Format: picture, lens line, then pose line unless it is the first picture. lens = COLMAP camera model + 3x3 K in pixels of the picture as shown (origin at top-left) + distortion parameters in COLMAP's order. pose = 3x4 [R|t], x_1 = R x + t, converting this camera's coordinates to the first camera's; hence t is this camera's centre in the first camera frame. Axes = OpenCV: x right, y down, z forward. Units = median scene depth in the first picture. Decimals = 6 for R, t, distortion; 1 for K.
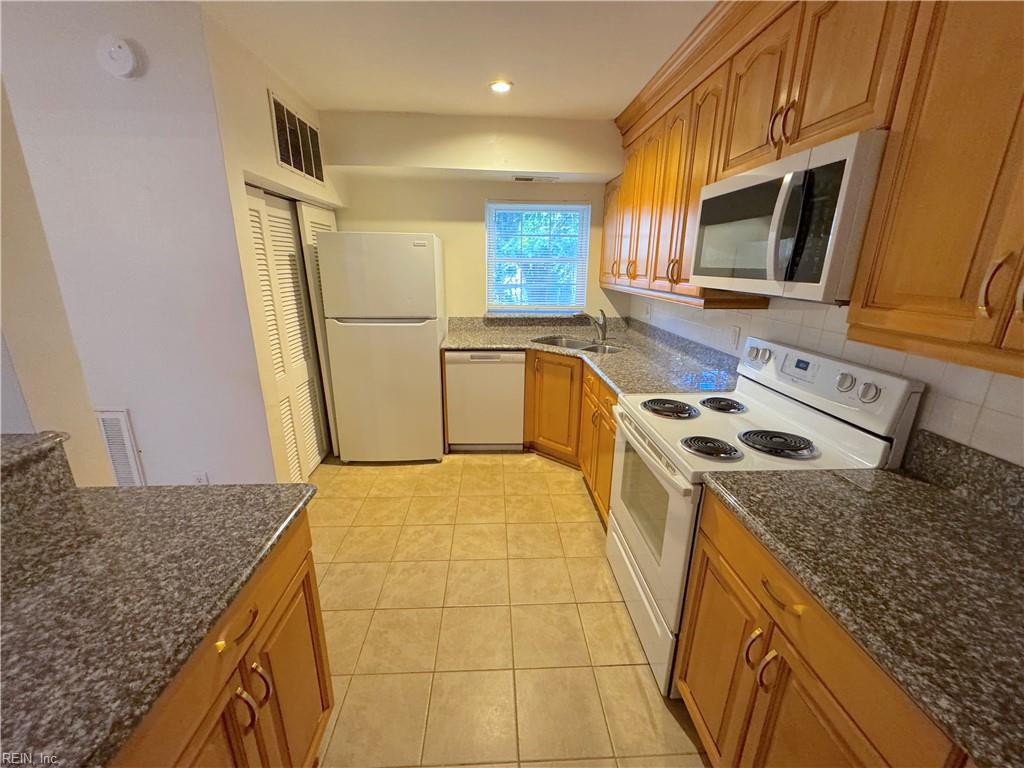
lens RADIAL K [[408.3, 0, 511.5], [0, 408.3, 385.5], [0, 0, 1]] dist [-0.002681, 0.000802]
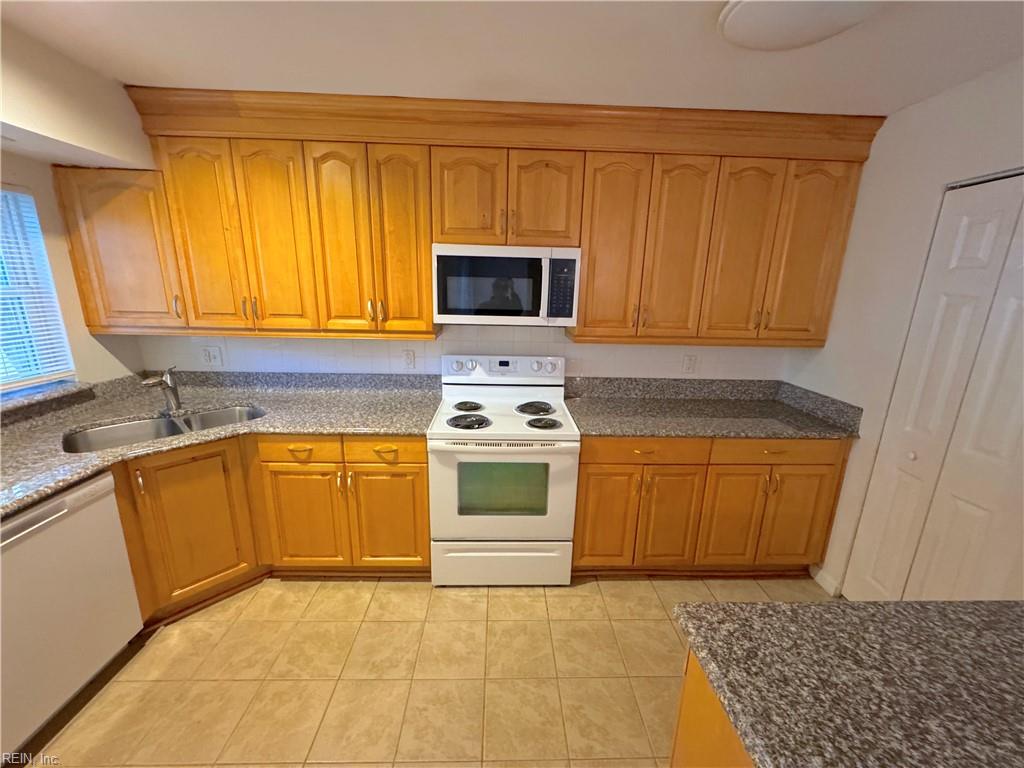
lens RADIAL K [[408.3, 0, 512.9], [0, 408.3, 384.7], [0, 0, 1]] dist [-0.002681, 0.000802]
pose [[0.014013, -0.253715, 0.967178, -0.903441], [0.263407, 0.934043, 0.241206, -0.361610], [-0.964583, 0.251382, 0.079919, 0.866370]]
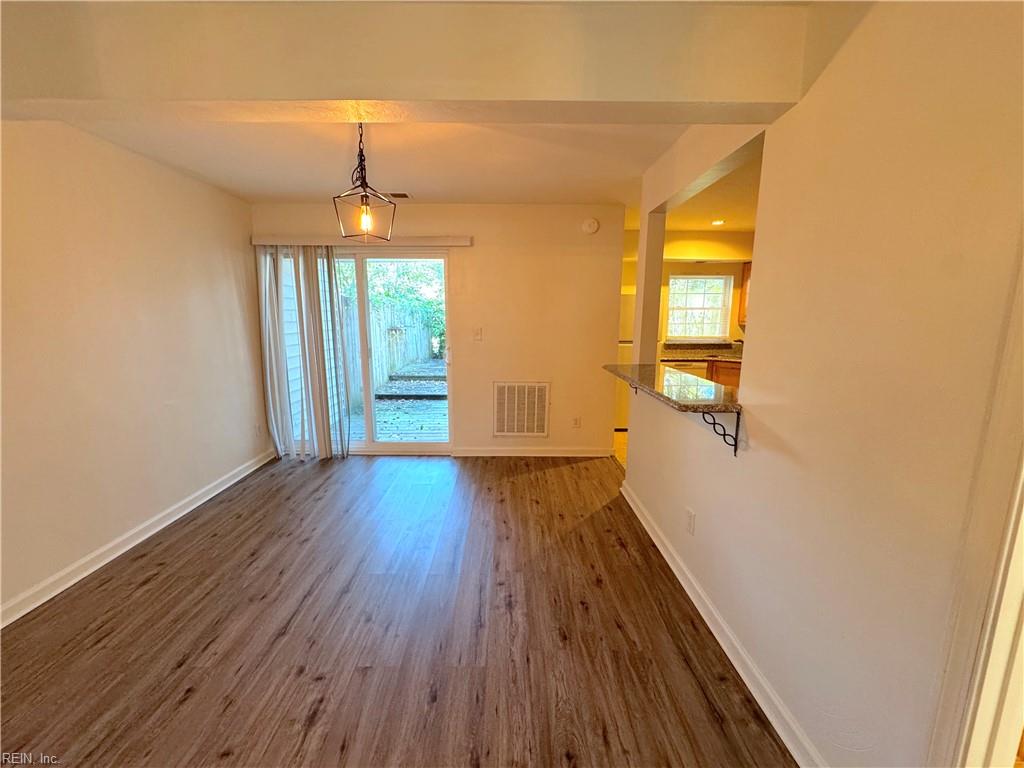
lens RADIAL K [[408.3, 0, 507.0], [0, 408.3, 382.0], [0, 0, 1]] dist [-0.002681, 0.000802]
pose [[0.999010, -0.000543, -0.044474, -1.443965], [-0.004949, 0.992359, -0.123284, 0.422679], [0.044201, 0.123382, 0.991374, -1.370210]]
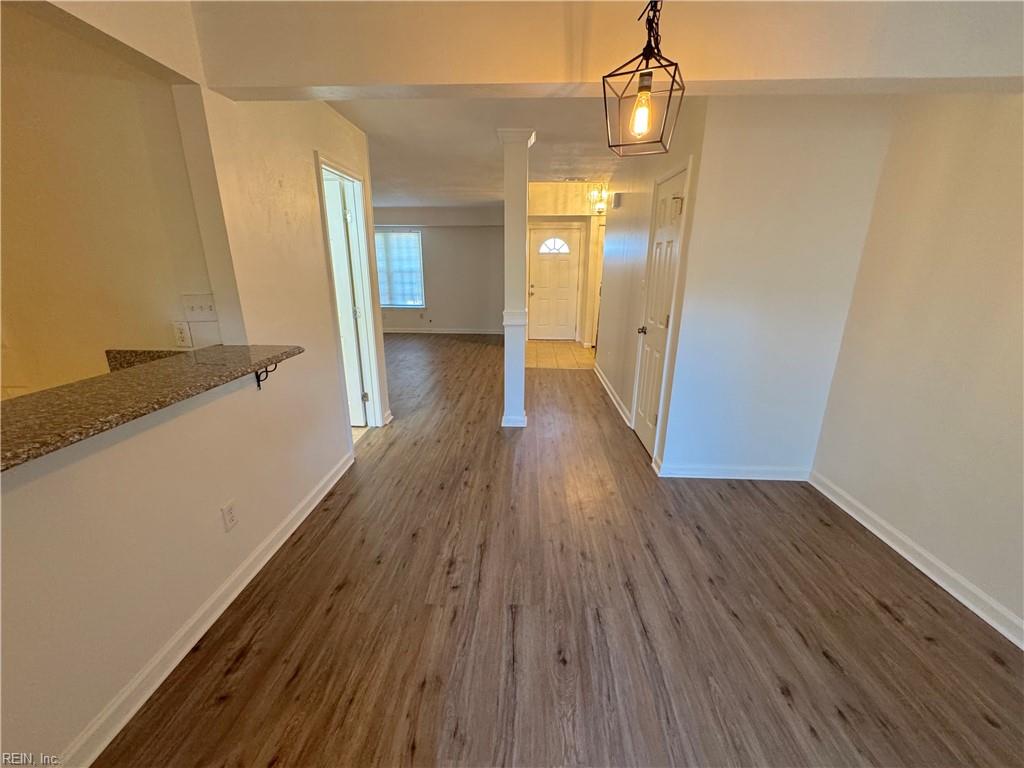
lens RADIAL K [[408.3, 0, 510.8], [0, 408.3, 380.6], [0, 0, 1]] dist [-0.002681, 0.000802]
pose [[-0.996143, -0.041176, 0.077489, -1.779546], [0.006976, 0.843112, 0.537693, -0.268704], [-0.087472, 0.536160, -0.839572, 0.903667]]
